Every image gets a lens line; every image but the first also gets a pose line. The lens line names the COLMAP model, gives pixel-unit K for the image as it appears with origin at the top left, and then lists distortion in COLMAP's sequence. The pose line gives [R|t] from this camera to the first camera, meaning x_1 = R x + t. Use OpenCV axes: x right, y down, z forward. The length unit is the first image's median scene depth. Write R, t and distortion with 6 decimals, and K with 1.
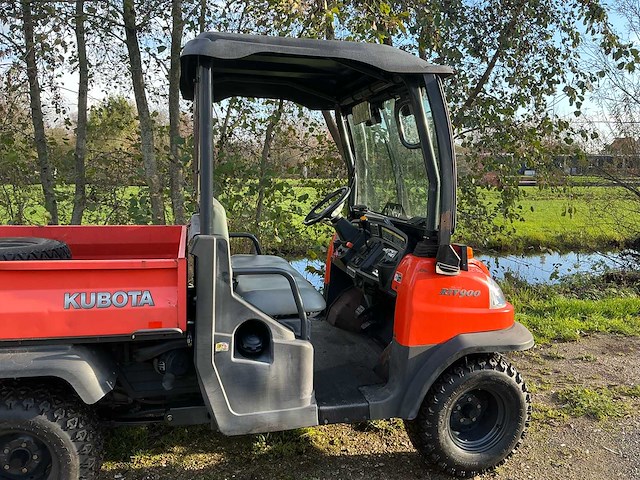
lens RADIAL K [[525.7, 0, 321.6], [0, 525.7, 238.3], [0, 0, 1]] dist [0.105522, -0.219909]
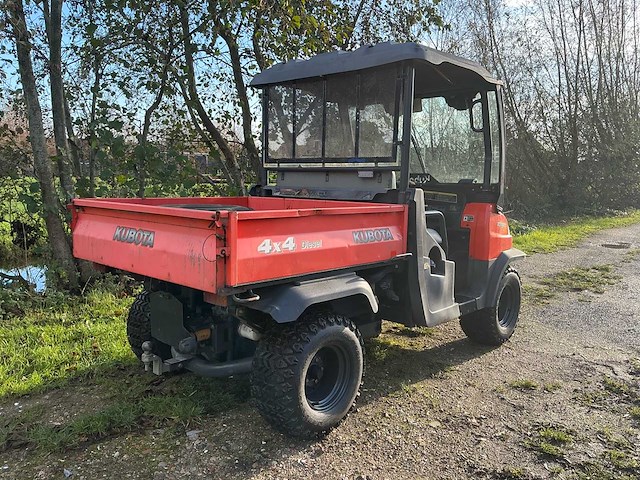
lens RADIAL K [[525.7, 0, 321.6], [0, 525.7, 238.3], [0, 0, 1]] dist [0.105522, -0.219909]
pose [[0.841418, -0.068589, 0.536014, -1.180731], [0.065764, 0.997537, 0.024410, 0.077474], [-0.536368, 0.014711, 0.843856, -0.051938]]
